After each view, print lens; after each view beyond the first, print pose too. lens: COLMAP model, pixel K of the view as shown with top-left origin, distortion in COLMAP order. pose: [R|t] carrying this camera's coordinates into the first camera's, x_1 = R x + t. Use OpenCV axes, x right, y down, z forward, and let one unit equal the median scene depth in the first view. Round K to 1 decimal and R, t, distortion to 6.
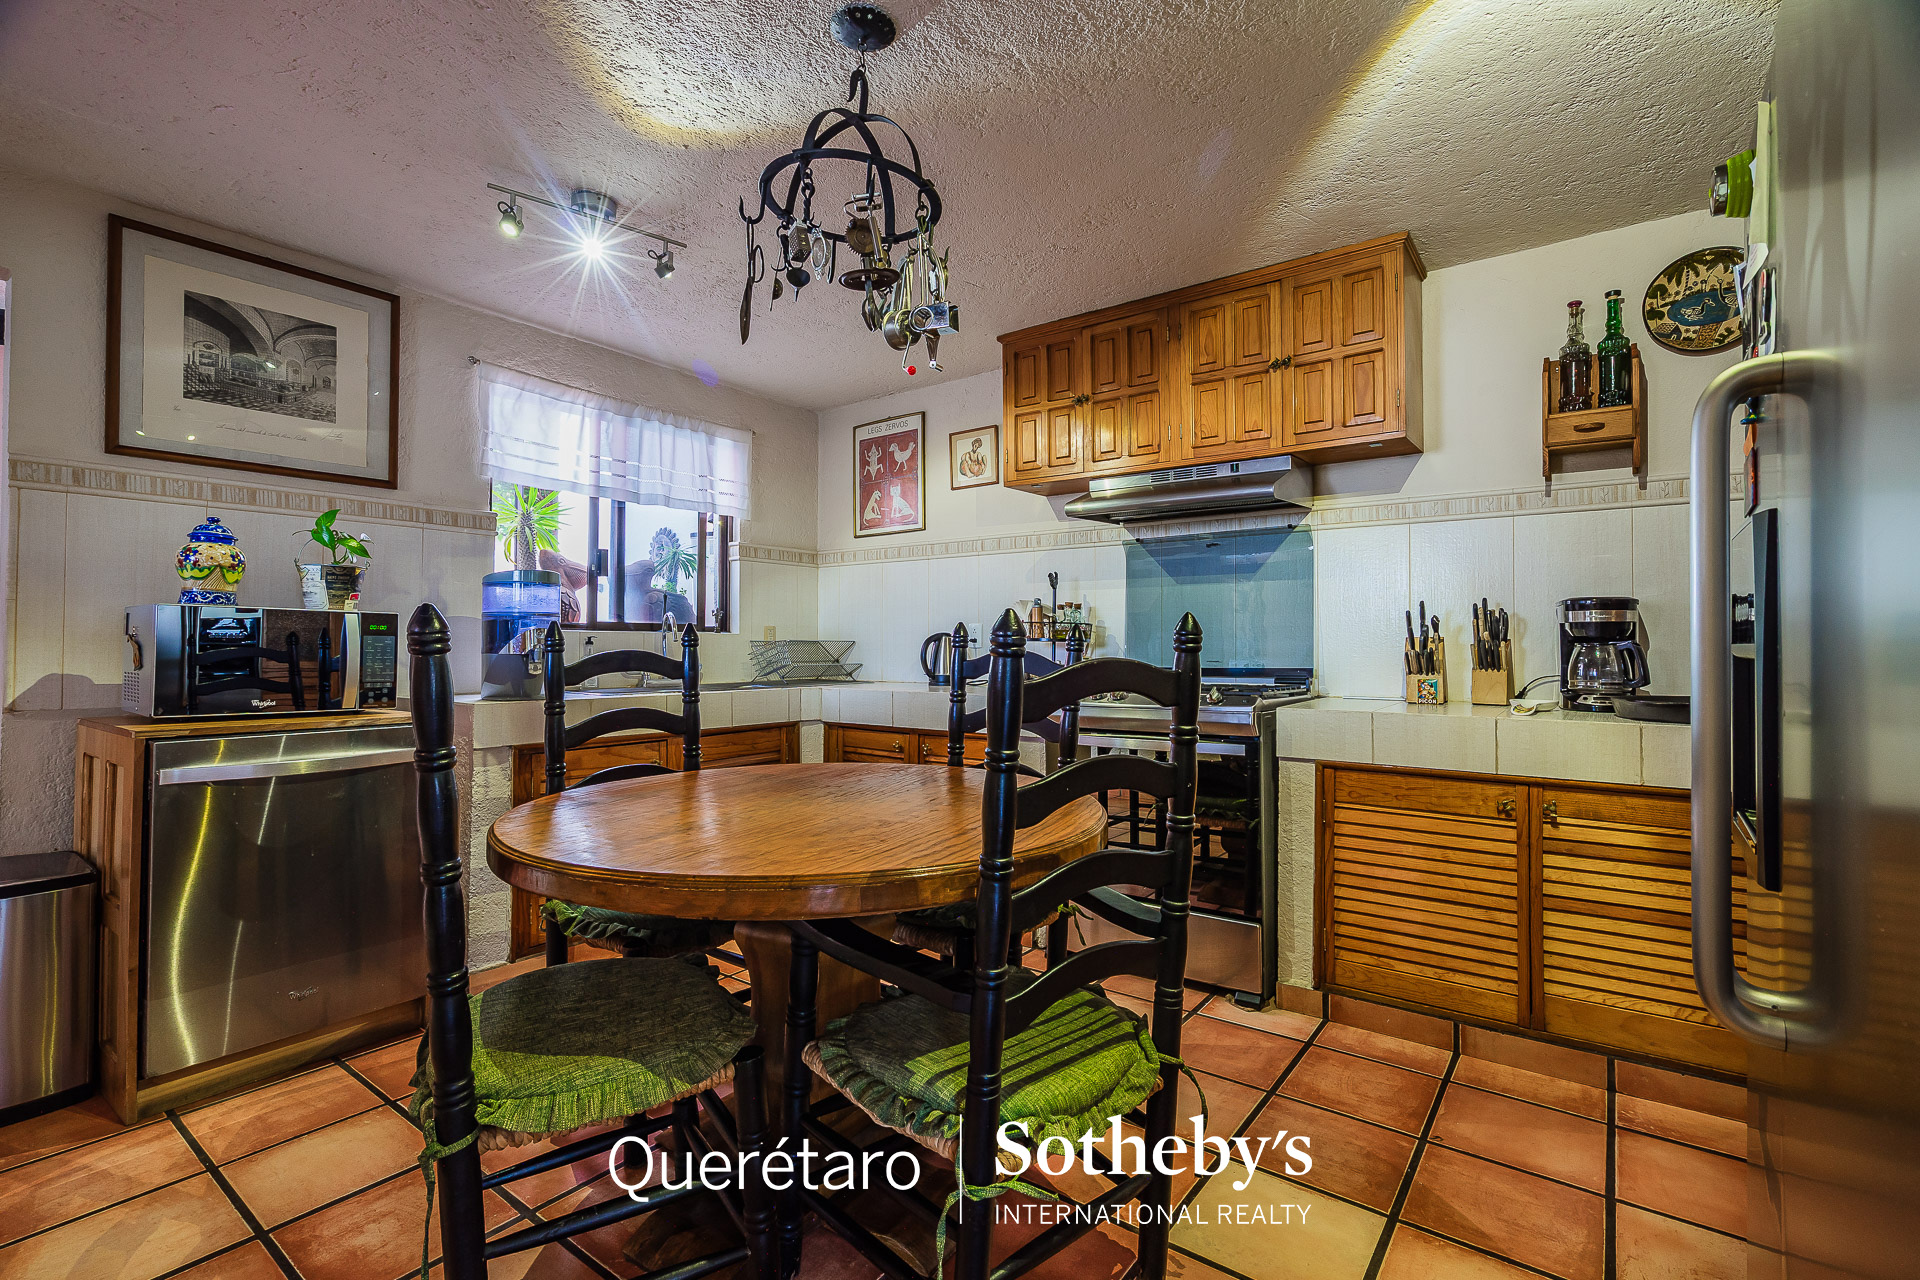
lens RADIAL K [[862.1, 0, 956.8], [0, 862.1, 638.6], [0, 0, 1]] dist [-0.004317, 0.000104]
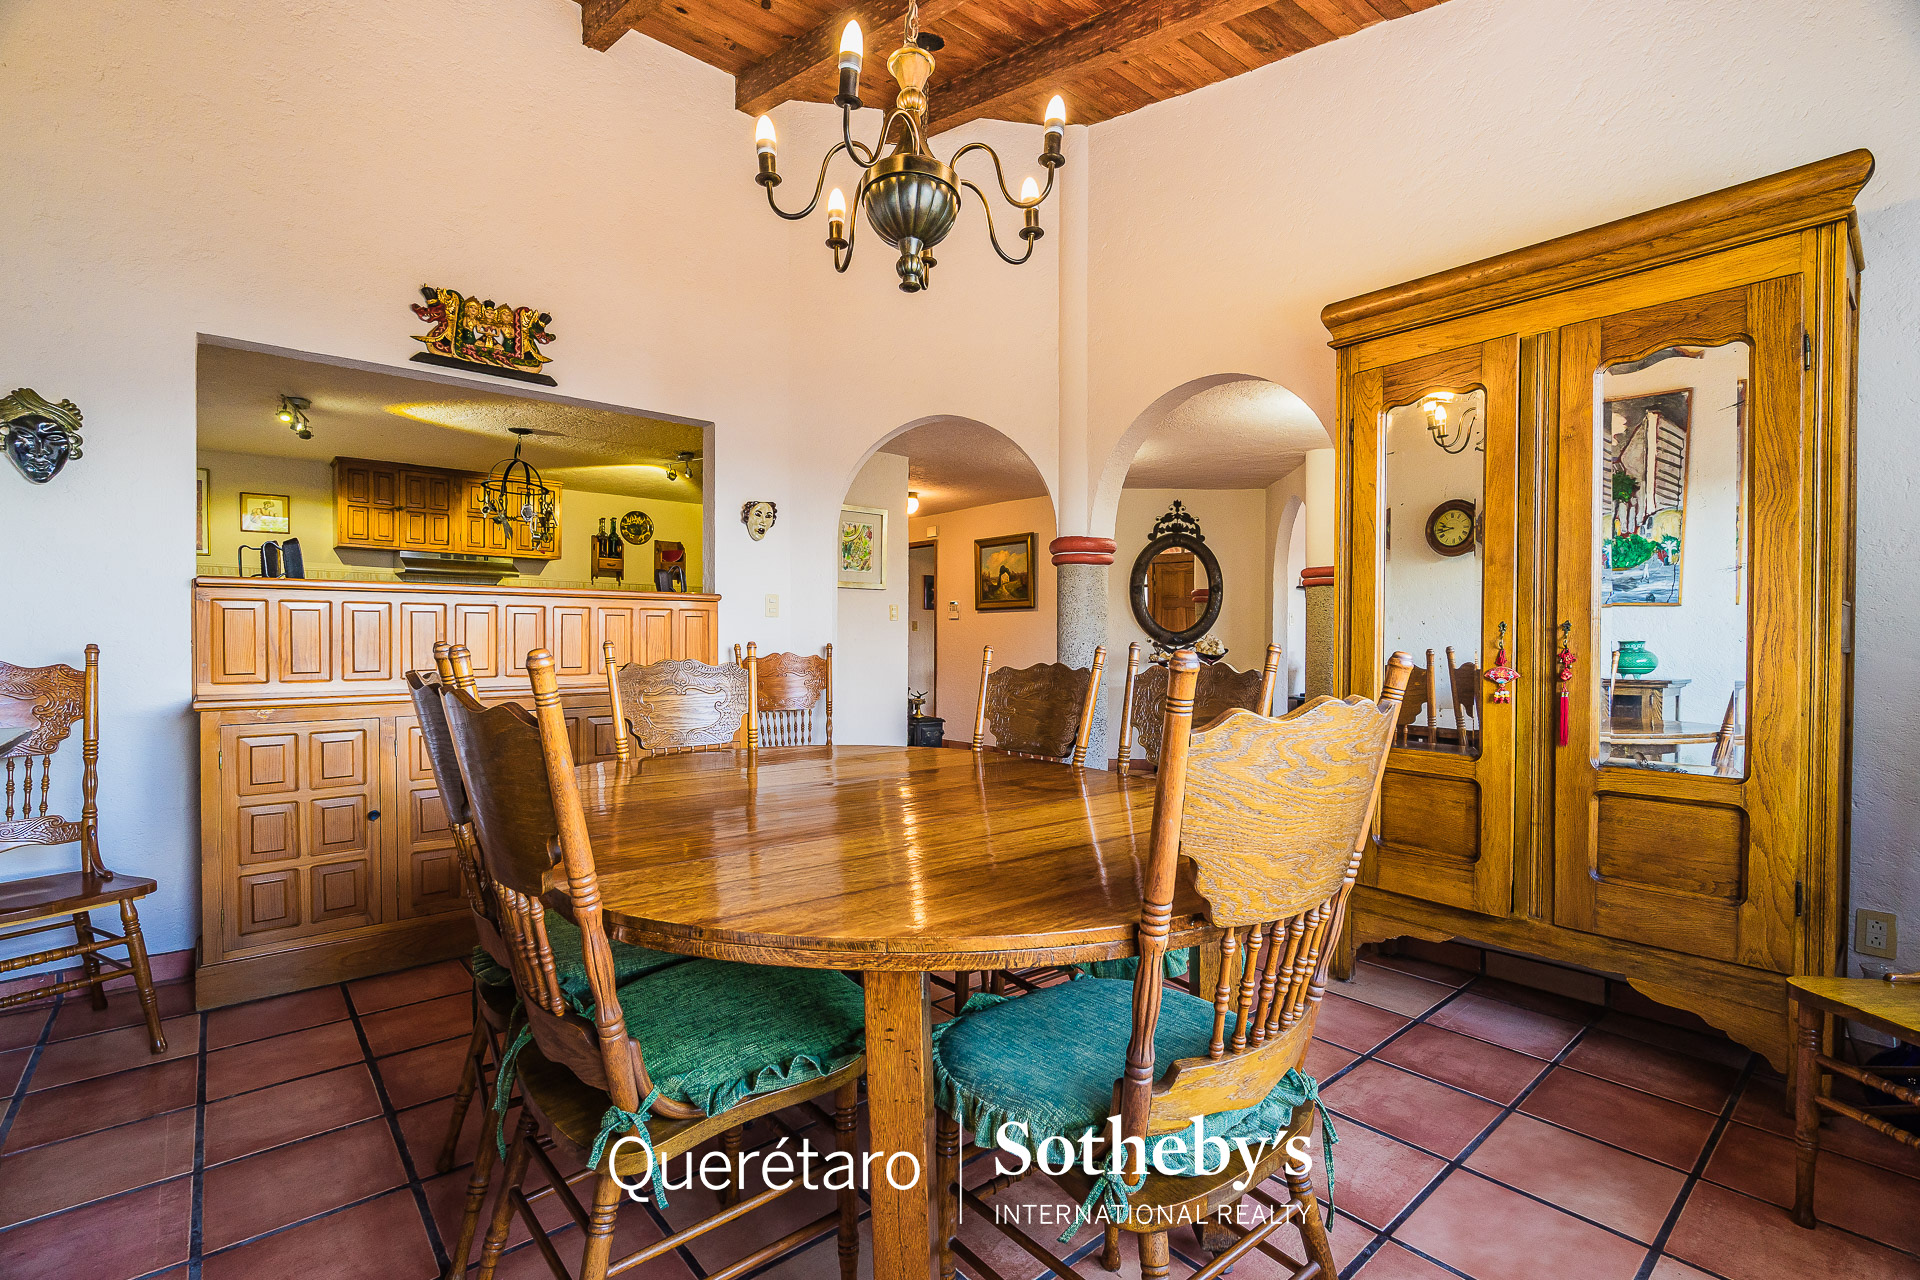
lens RADIAL K [[862.1, 0, 956.8], [0, 862.1, 638.6], [0, 0, 1]] dist [-0.004317, 0.000104]
pose [[0.217405, -0.001361, 0.976081, -1.496966], [-0.003927, 0.999990, 0.002269, 0.000100], [-0.976074, -0.004327, 0.217397, -0.636882]]
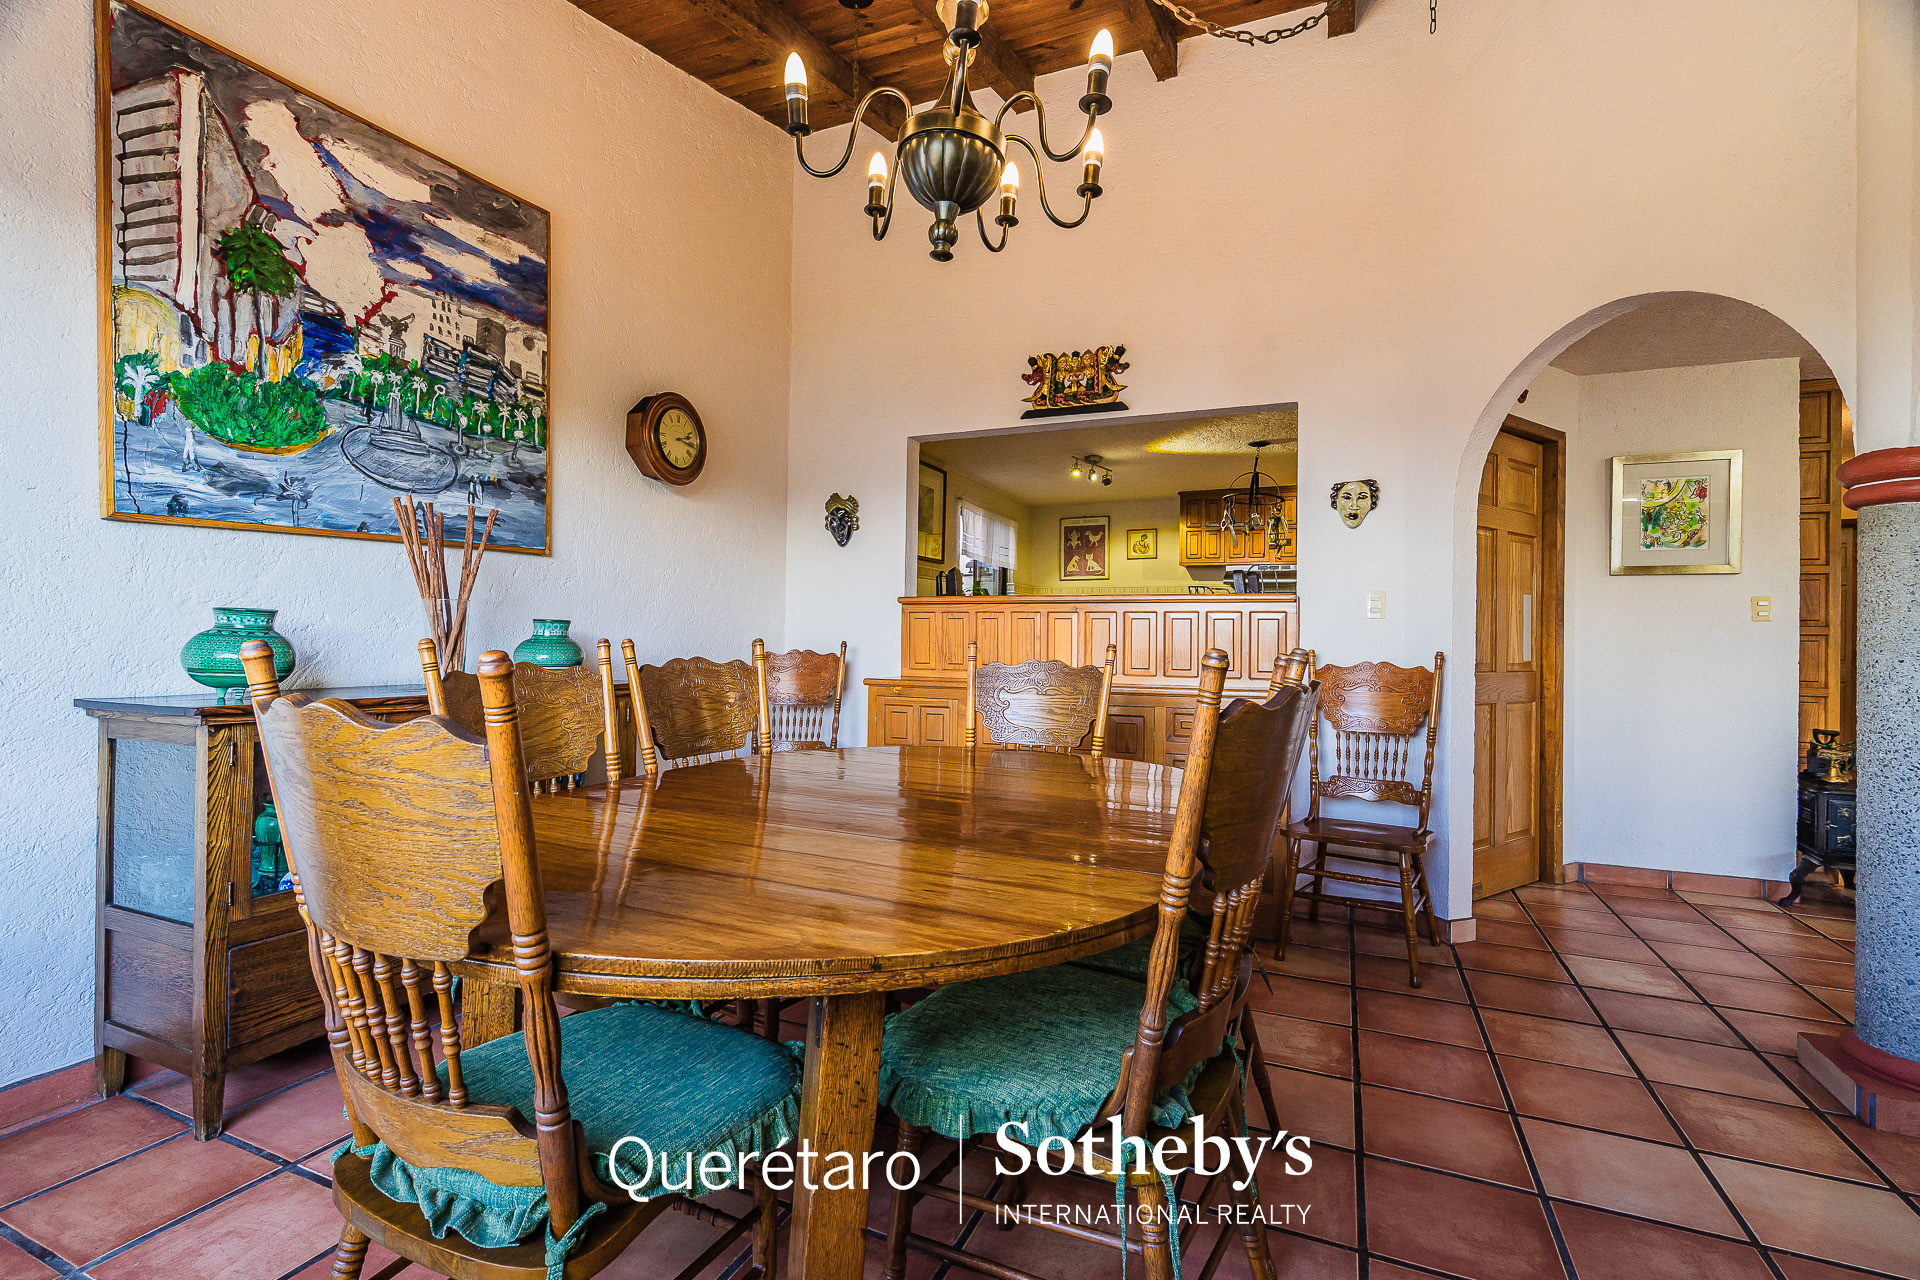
lens RADIAL K [[862.1, 0, 956.8], [0, 862.1, 638.6], [0, 0, 1]] dist [-0.004317, 0.000104]
pose [[0.974331, 0.010922, 0.224854, -1.037486], [-0.012292, 0.999913, 0.004696, -0.002047], [-0.224783, -0.007339, 0.974381, -1.006453]]
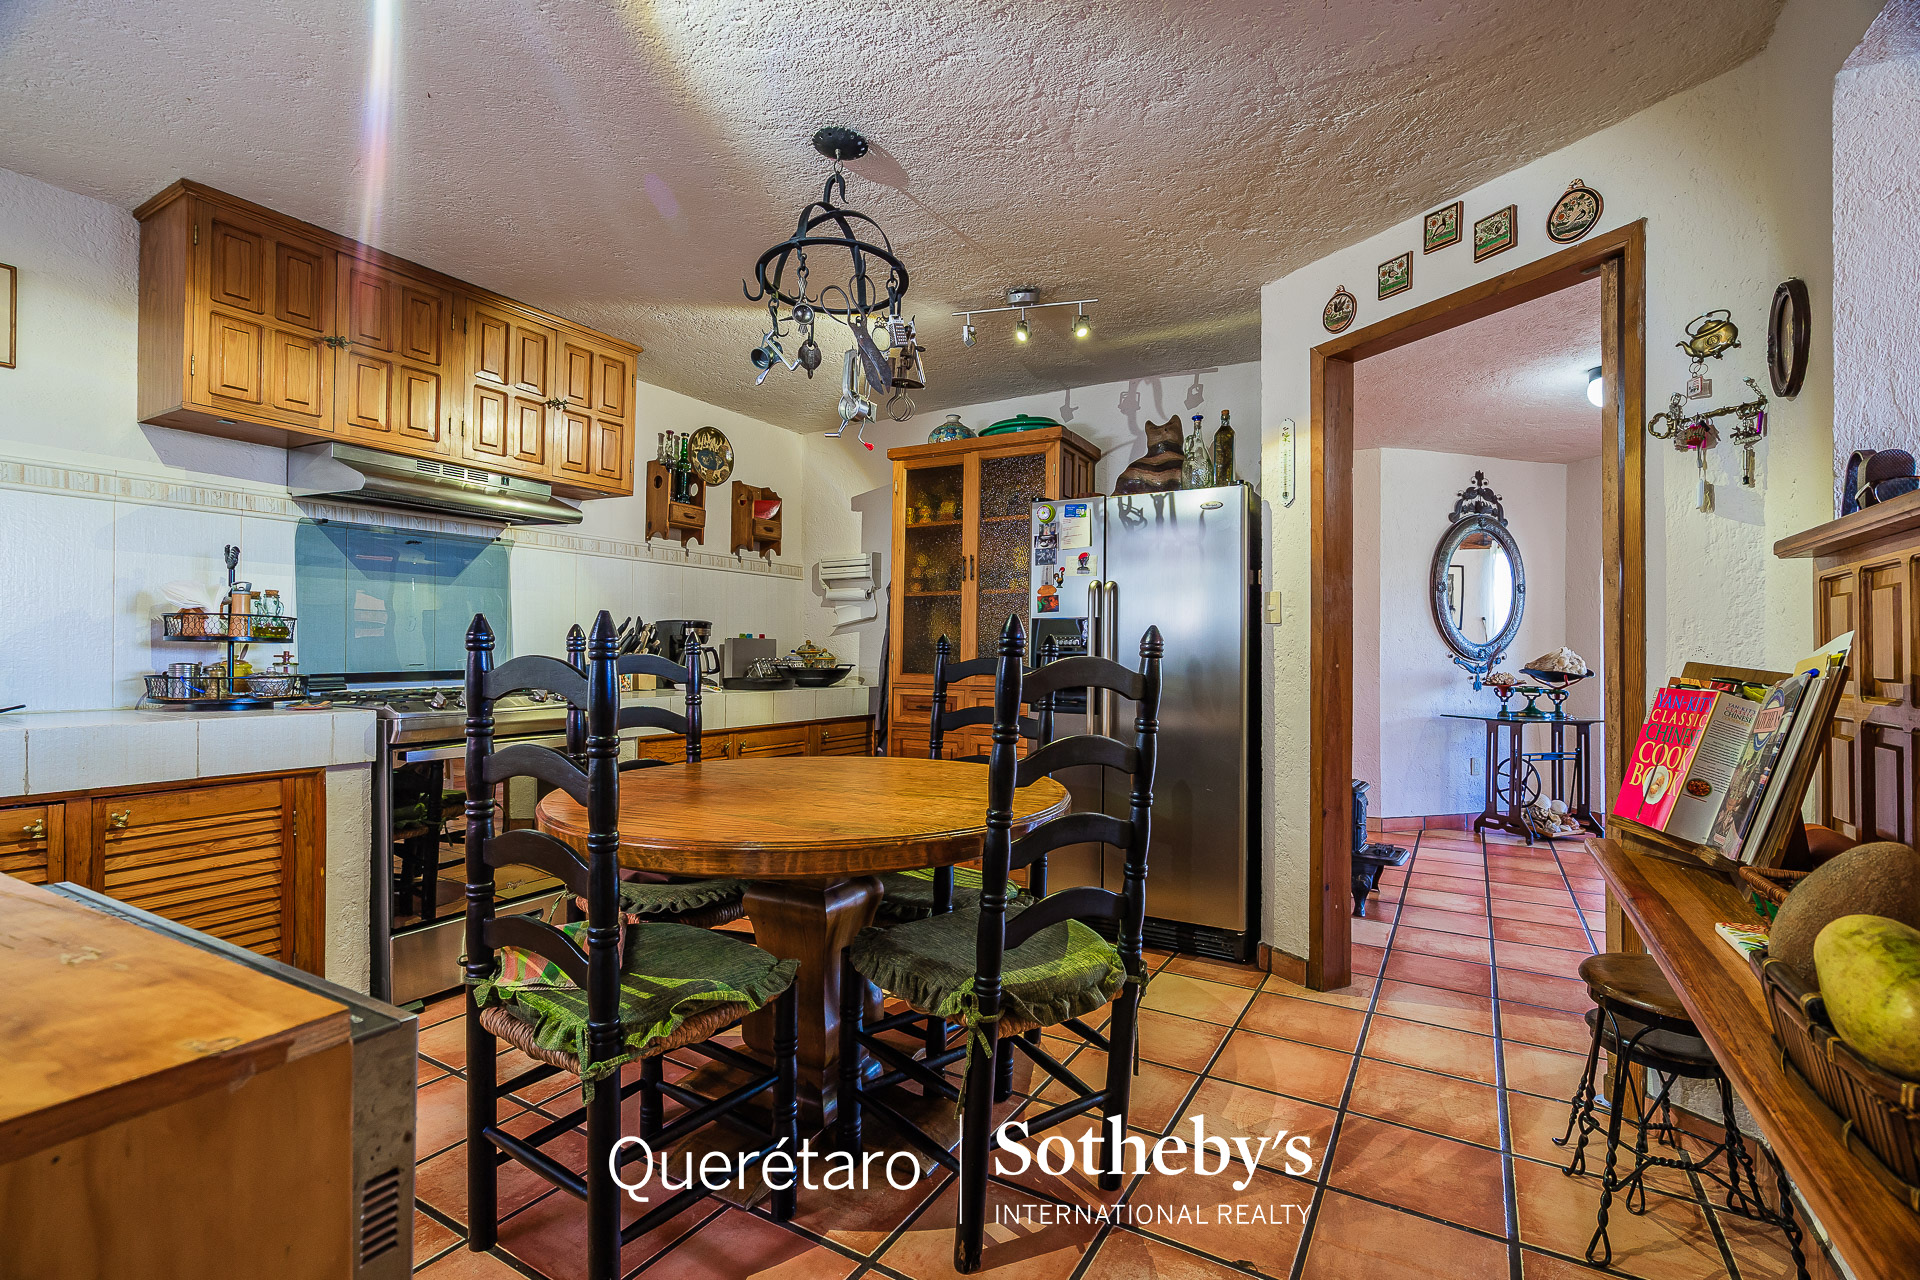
lens RADIAL K [[862.1, 0, 956.8], [0, 862.1, 638.6], [0, 0, 1]] dist [-0.004317, 0.000104]
pose [[-0.111097, 0.012435, 0.993732, -0.744766], [-0.008223, 0.999876, -0.013431, 0.006031], [-0.993776, -0.009663, -0.110981, 0.528105]]
